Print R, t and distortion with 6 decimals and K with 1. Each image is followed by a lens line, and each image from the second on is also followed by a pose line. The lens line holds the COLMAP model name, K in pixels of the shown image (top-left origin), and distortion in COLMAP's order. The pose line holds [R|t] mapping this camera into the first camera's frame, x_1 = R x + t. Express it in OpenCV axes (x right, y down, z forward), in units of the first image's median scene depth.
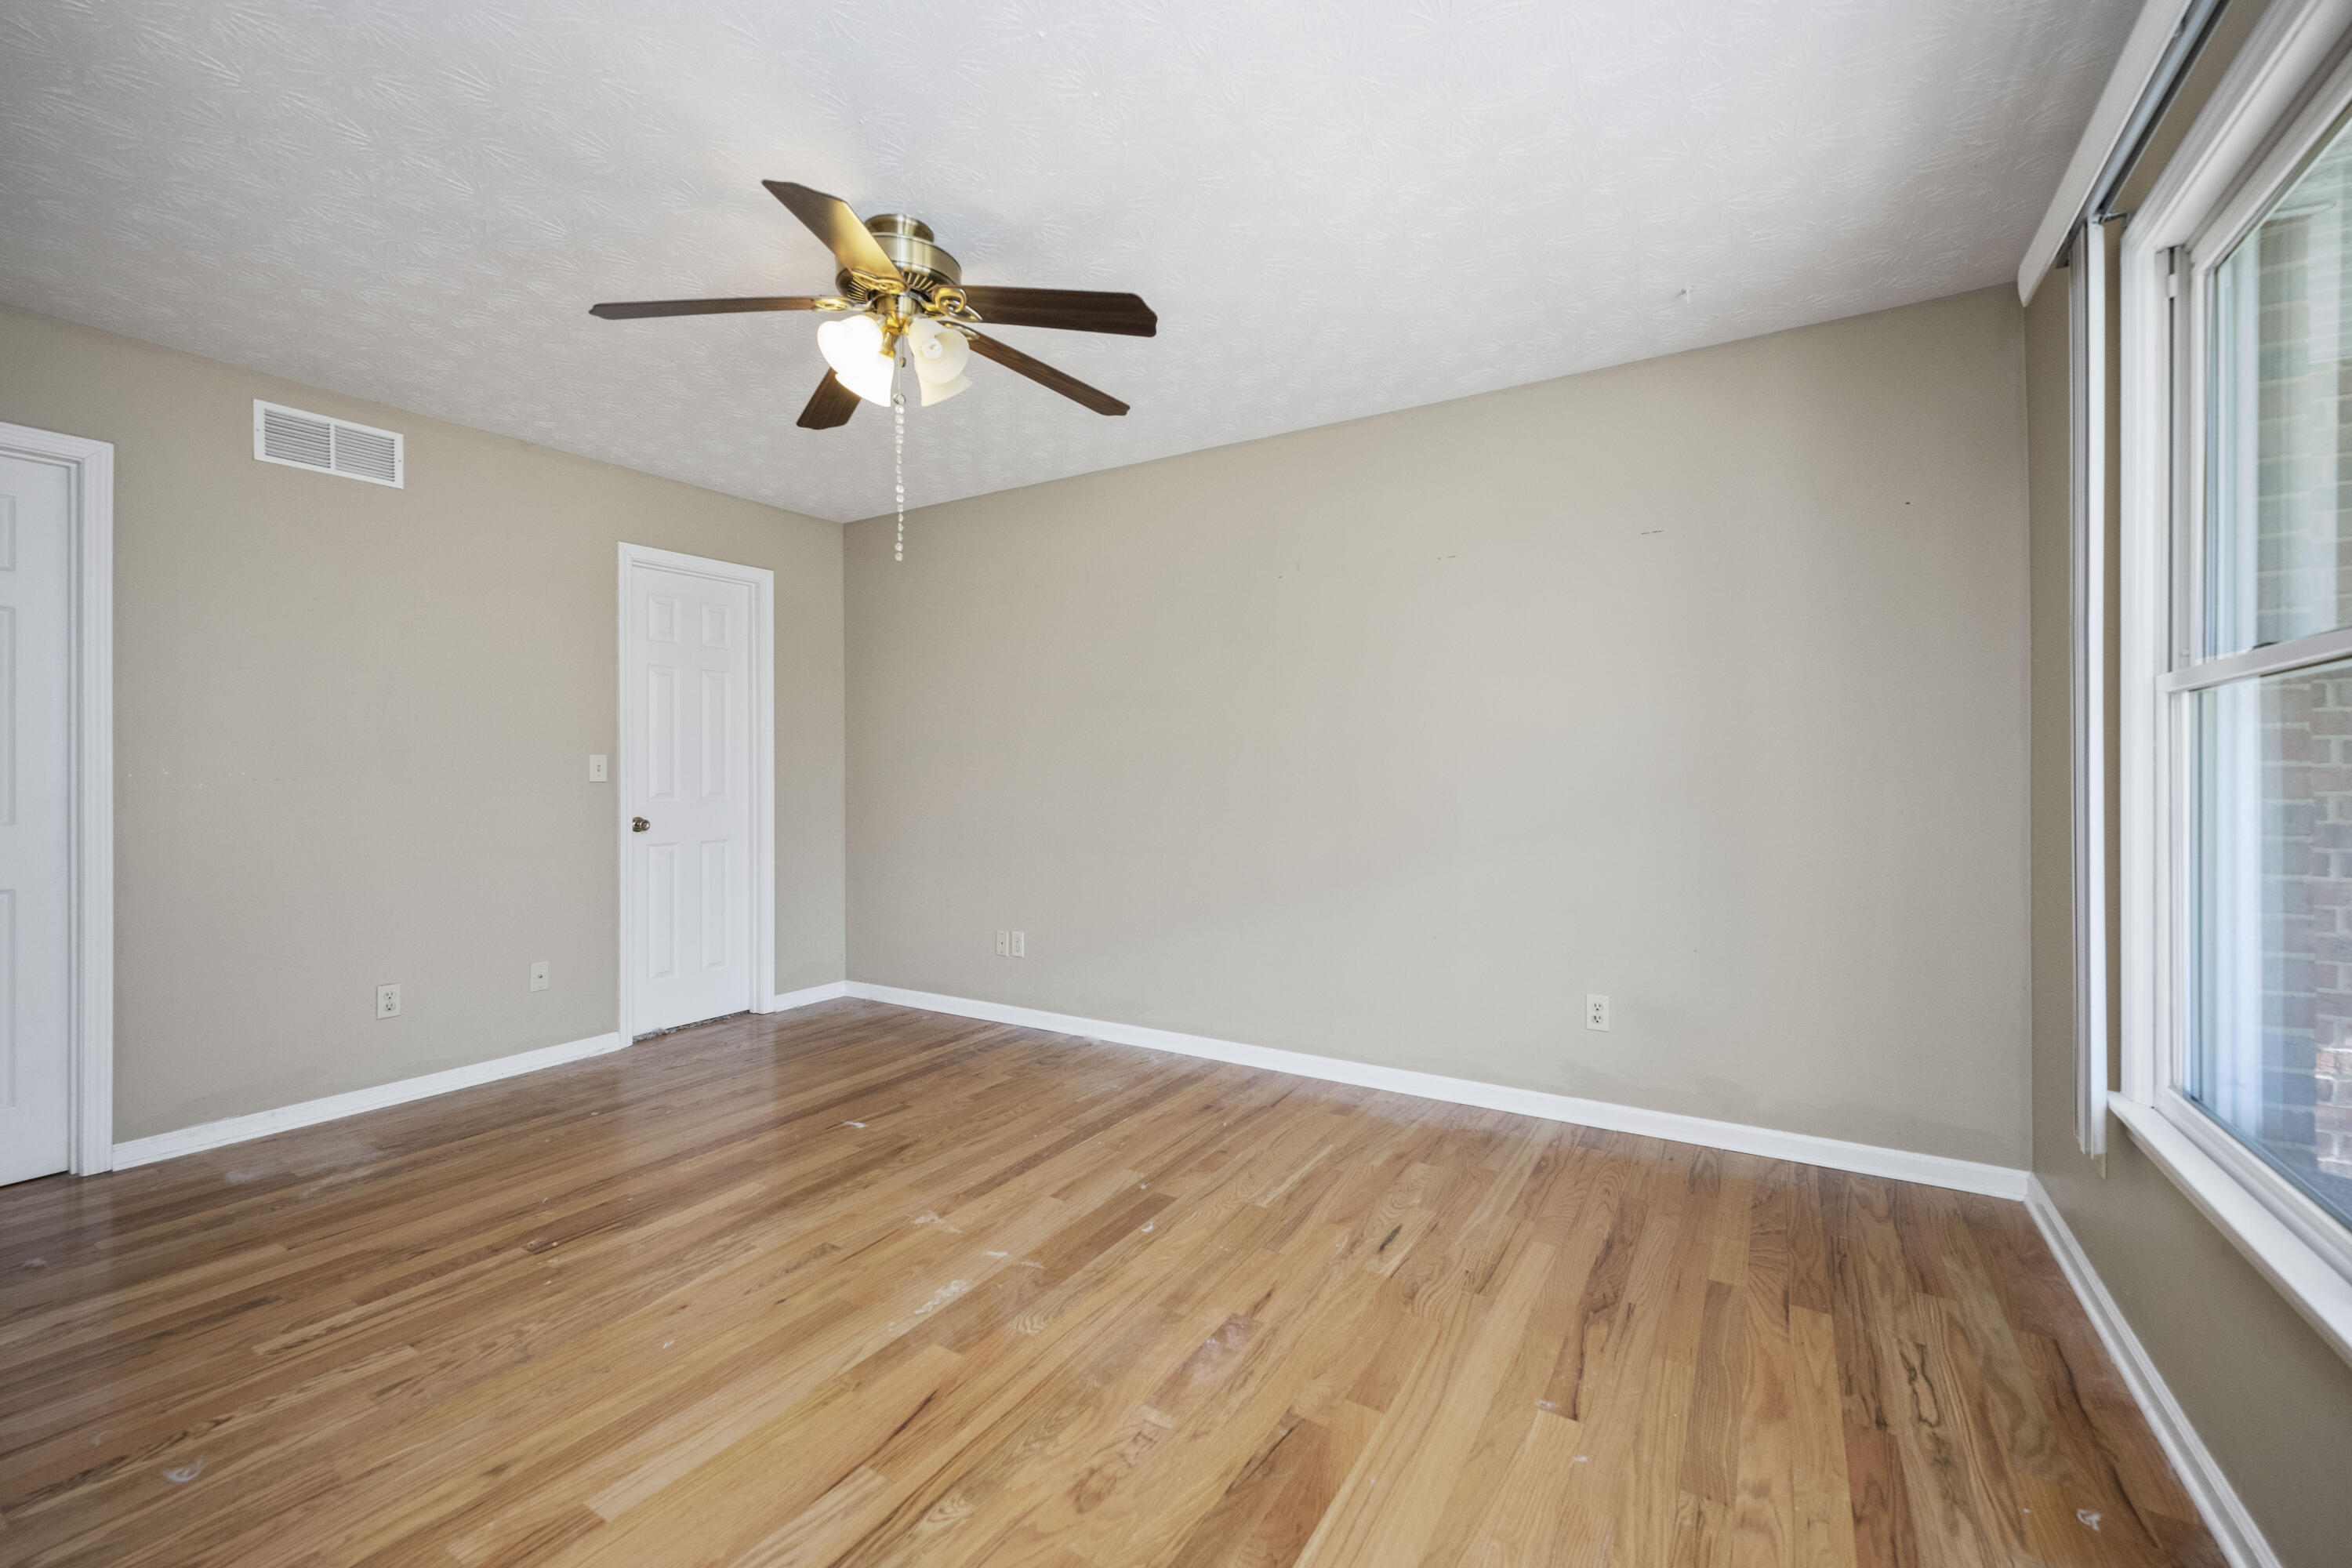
lens RADIAL K [[963.8, 0, 1180.8], [0, 963.8, 754.8], [0, 0, 1]] dist [-0.012983, 0.000023]
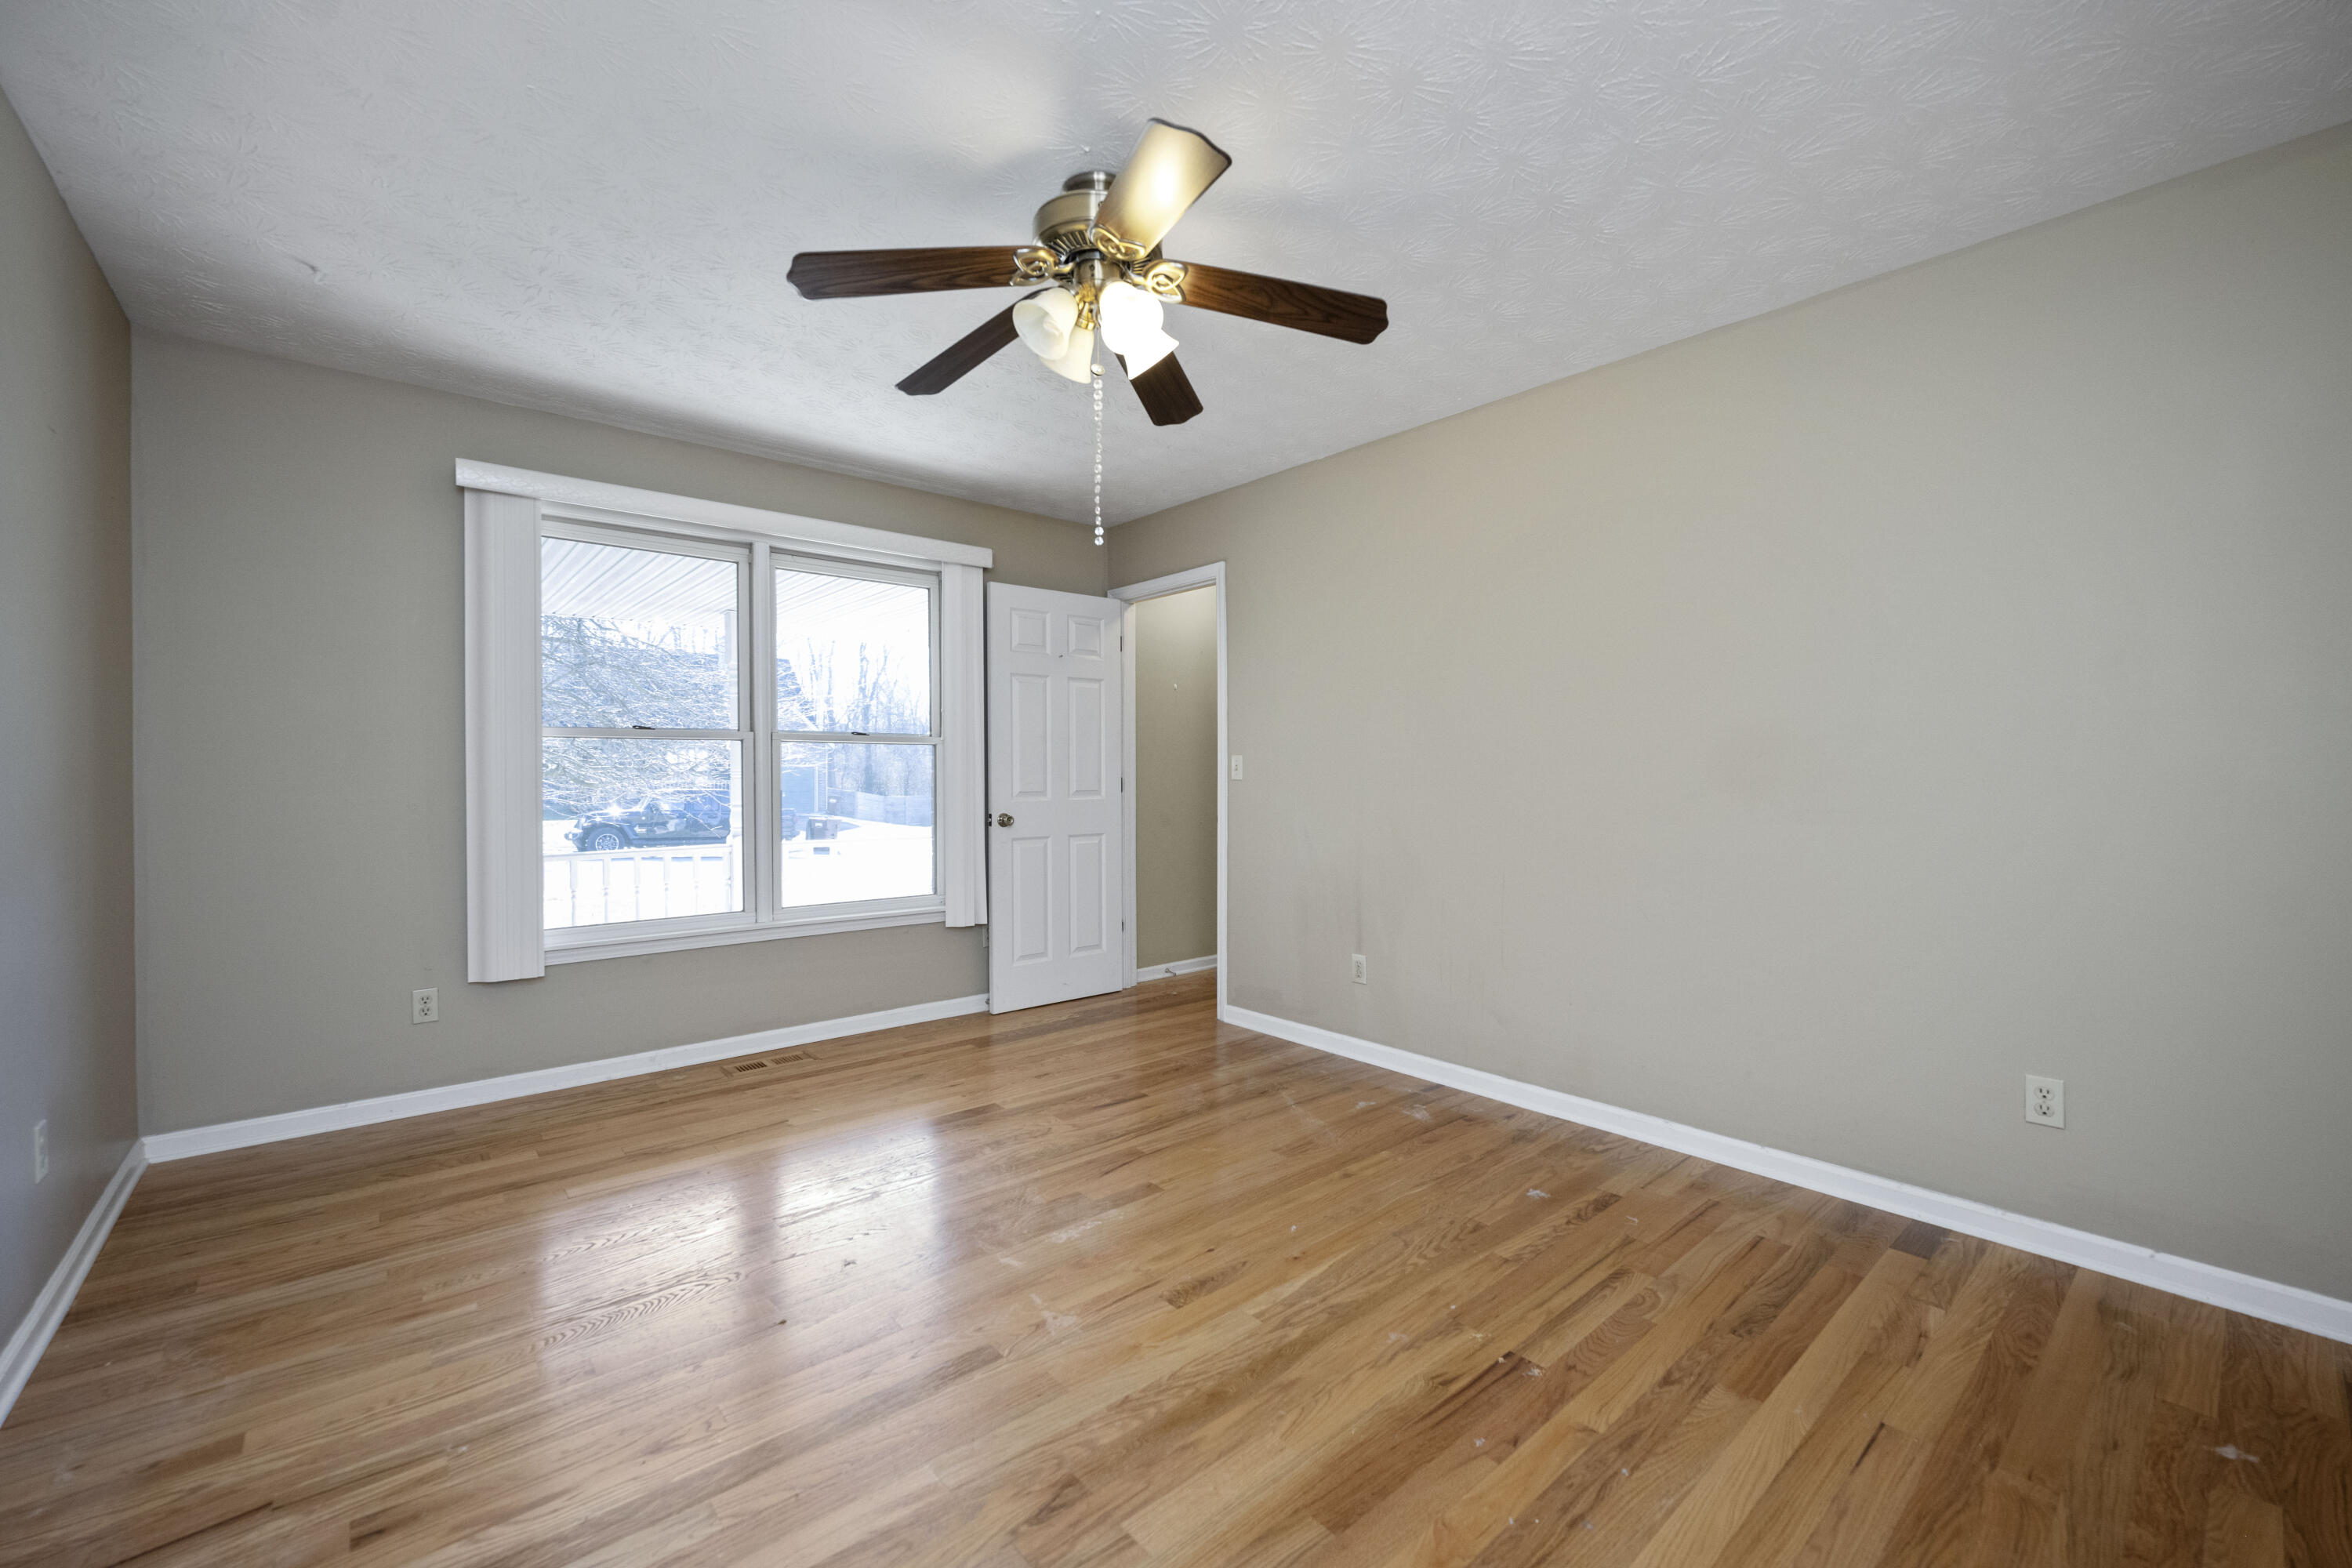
lens RADIAL K [[945.3, 0, 1177.5], [0, 945.3, 787.9], [0, 0, 1]] dist [0.000213, 0.000019]
pose [[-0.953618, -0.001024, 0.301018, -0.675336], [-0.000558, 0.999999, 0.001632, 0.034817], [-0.301019, 0.001389, -0.953617, 1.953477]]
